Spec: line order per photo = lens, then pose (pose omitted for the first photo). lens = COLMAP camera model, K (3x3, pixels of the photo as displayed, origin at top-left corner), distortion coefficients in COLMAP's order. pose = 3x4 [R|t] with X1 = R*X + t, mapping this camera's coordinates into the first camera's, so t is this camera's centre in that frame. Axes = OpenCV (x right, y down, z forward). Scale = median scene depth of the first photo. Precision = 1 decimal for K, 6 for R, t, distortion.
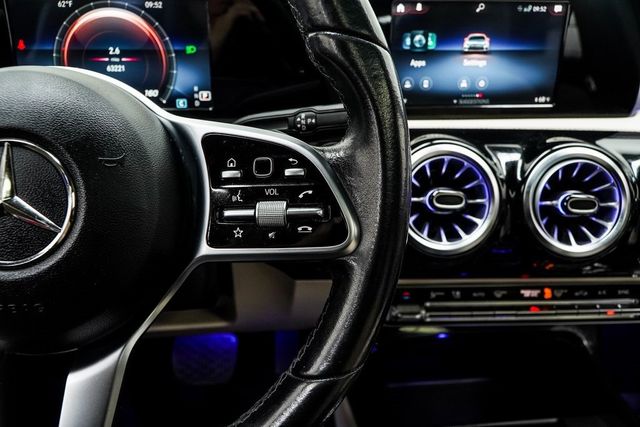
lens RADIAL K [[530.3, 0, 306.6], [0, 530.3, 200.8], [0, 0, 1]] dist [0.016566, -0.009422]
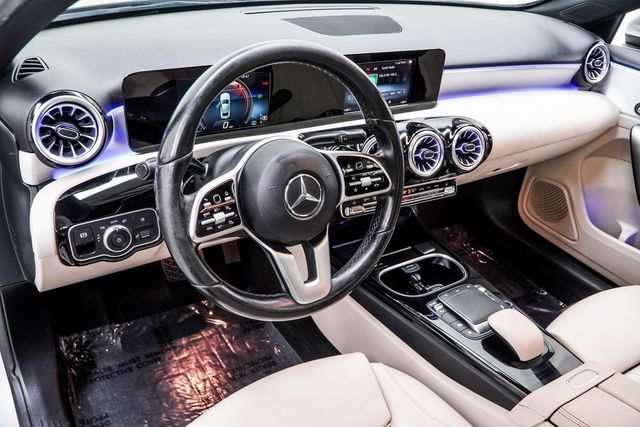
lens RADIAL K [[567.4, 0, 316.8], [0, 567.4, 212.9], [0, 0, 1]] dist [-0.041141, 0.003896]
pose [[0.889919, -0.161958, 0.426396, -1.011296], [0.073957, 0.973702, 0.215487, -0.306959], [-0.450083, -0.160232, 0.878494, -1.013200]]
